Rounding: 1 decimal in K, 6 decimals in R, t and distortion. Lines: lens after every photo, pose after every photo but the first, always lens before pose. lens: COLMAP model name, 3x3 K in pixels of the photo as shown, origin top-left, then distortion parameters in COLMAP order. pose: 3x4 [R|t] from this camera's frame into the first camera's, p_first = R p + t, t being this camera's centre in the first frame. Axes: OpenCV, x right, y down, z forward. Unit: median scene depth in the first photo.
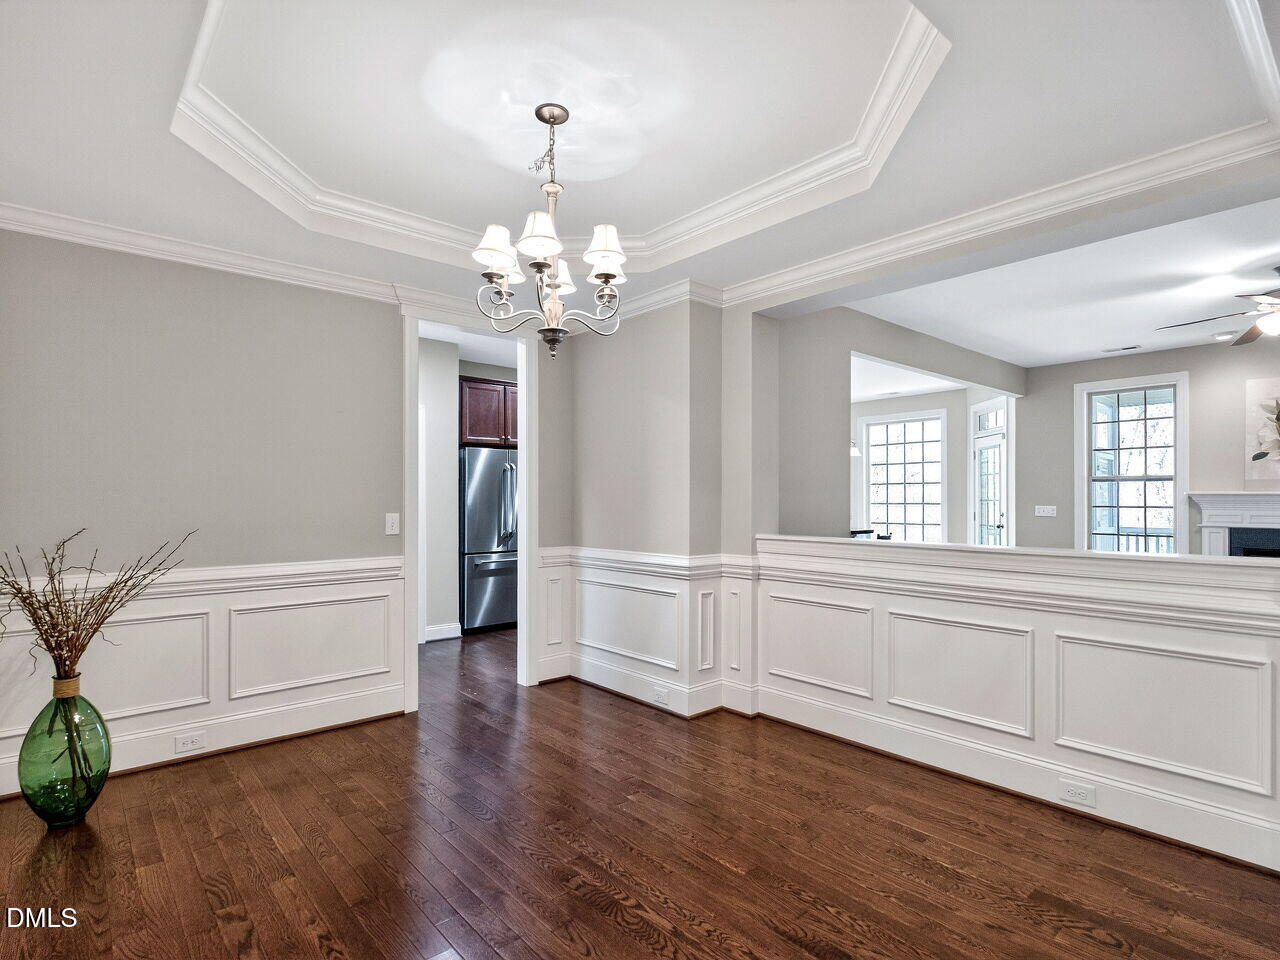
lens RADIAL K [[643.7, 0, 647.2], [0, 643.7, 490.0], [0, 0, 1]] dist [0.000953, -0.000291]
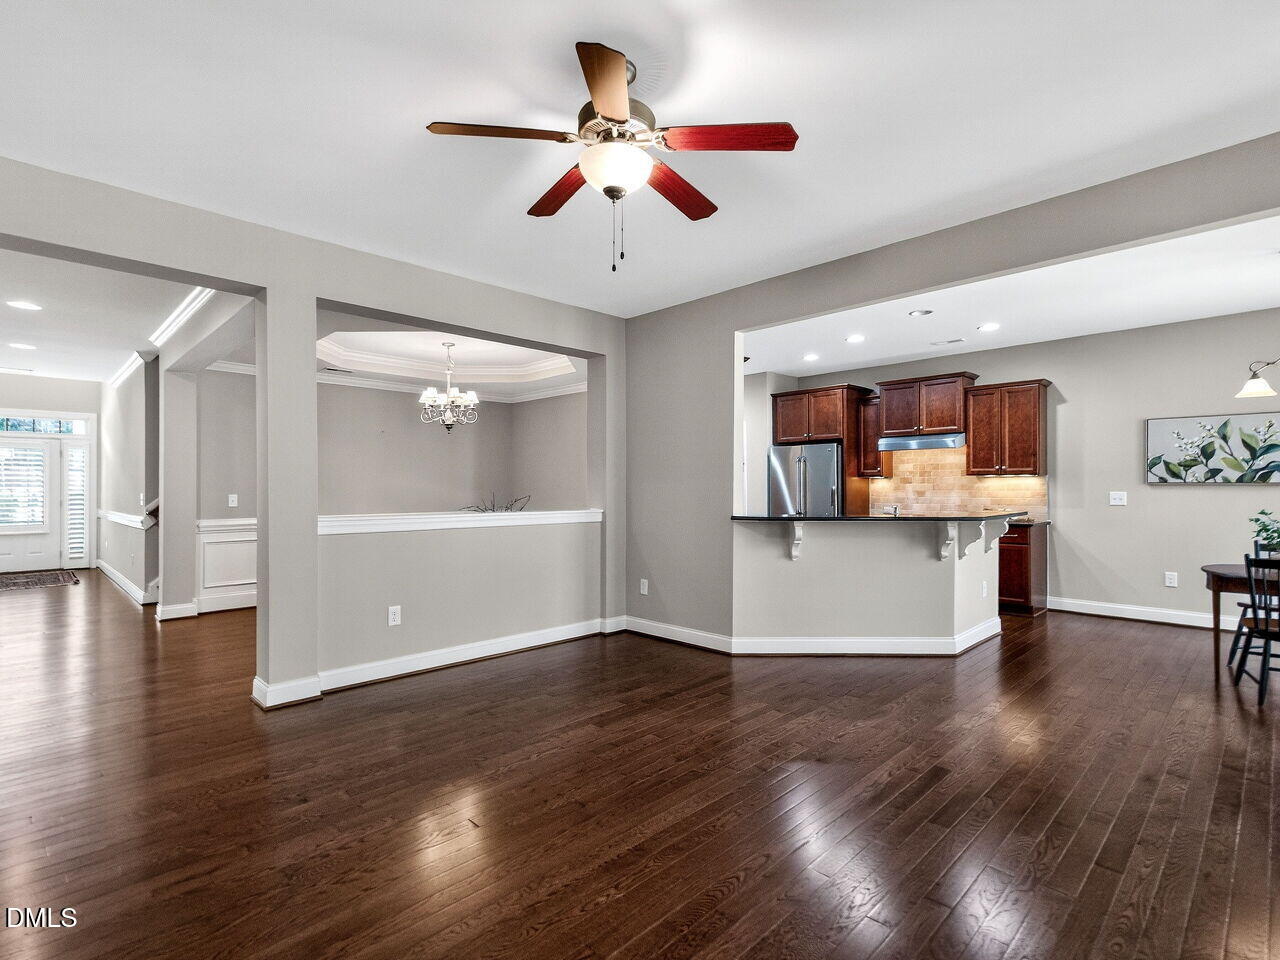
lens RADIAL K [[643.7, 0, 635.0], [0, 643.7, 481.5], [0, 0, 1]] dist [0.000953, -0.000291]
pose [[0.021873, -0.008523, -0.999724, 1.547204], [0.008897, 0.999926, -0.008330, 0.026751], [0.999721, -0.008712, 0.021947, 0.972306]]
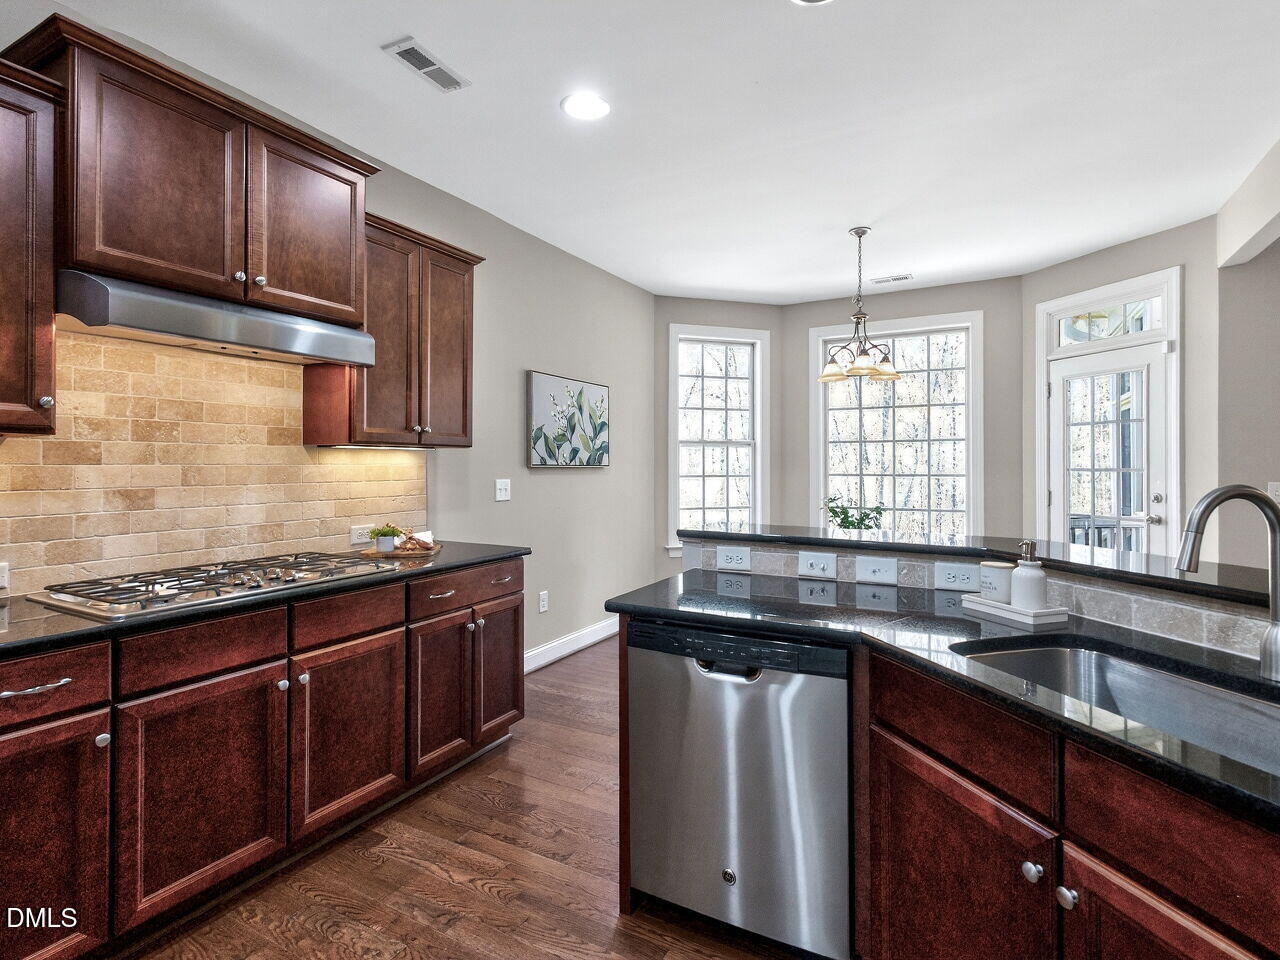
lens RADIAL K [[643.7, 0, 647.1], [0, 643.7, 461.6], [0, 0, 1]] dist [0.000953, -0.000291]
pose [[0.947518, 0.004885, 0.319666, -0.020222], [-0.006462, 0.999972, 0.003875, 0.017436], [-0.319638, -0.005737, 0.947522, 1.182125]]
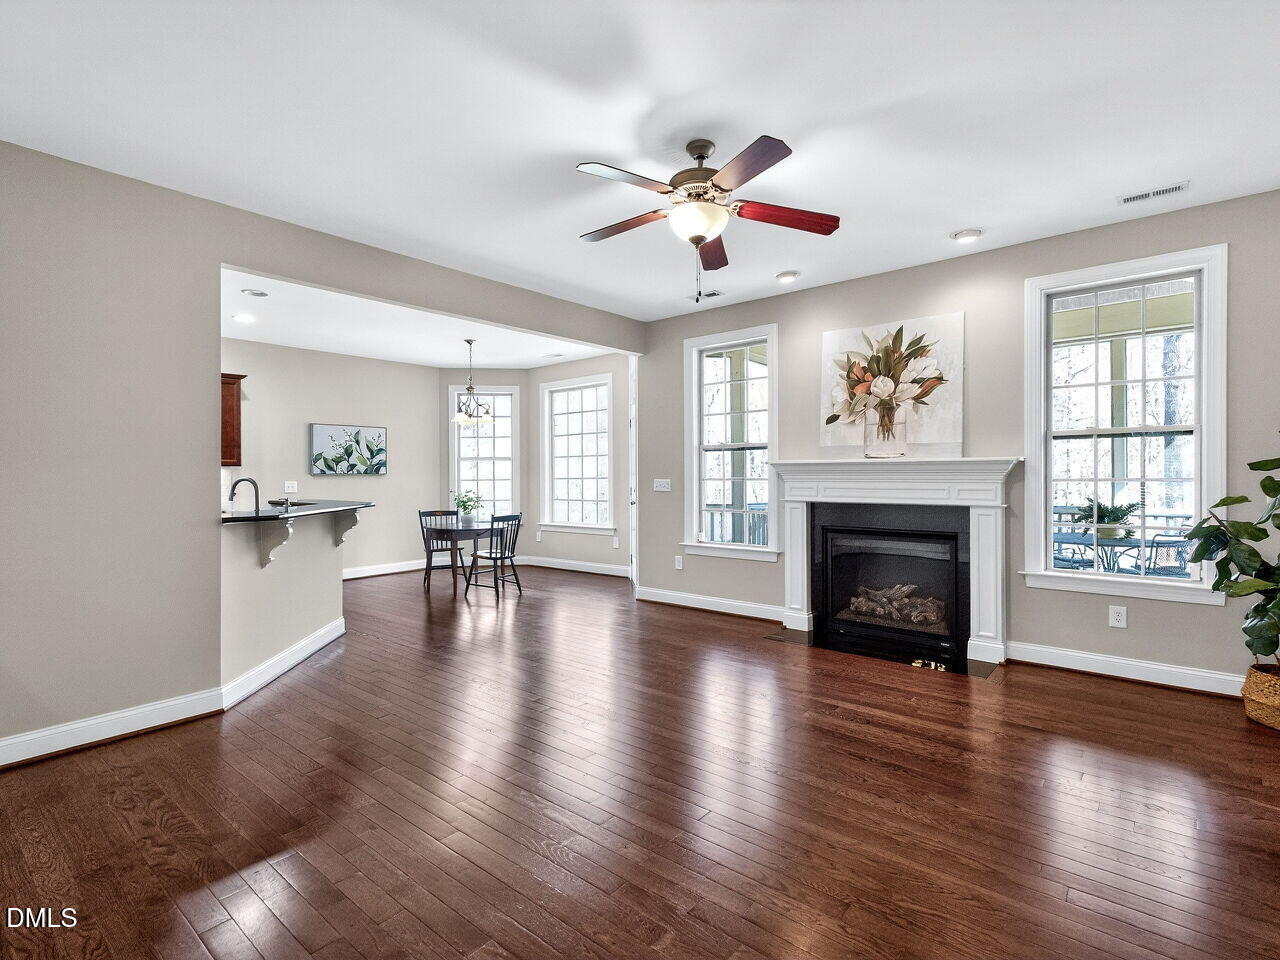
lens RADIAL K [[622.7, 0, 643.6], [0, 622.7, 475.1], [0, 0, 1]] dist [0.010022, -0.000581]
pose [[0.991806, -0.006073, 0.127607, 0.829024], [0.004802, 0.999936, 0.010268, 0.017534], [-0.127661, -0.009571, 0.991772, 0.282544]]
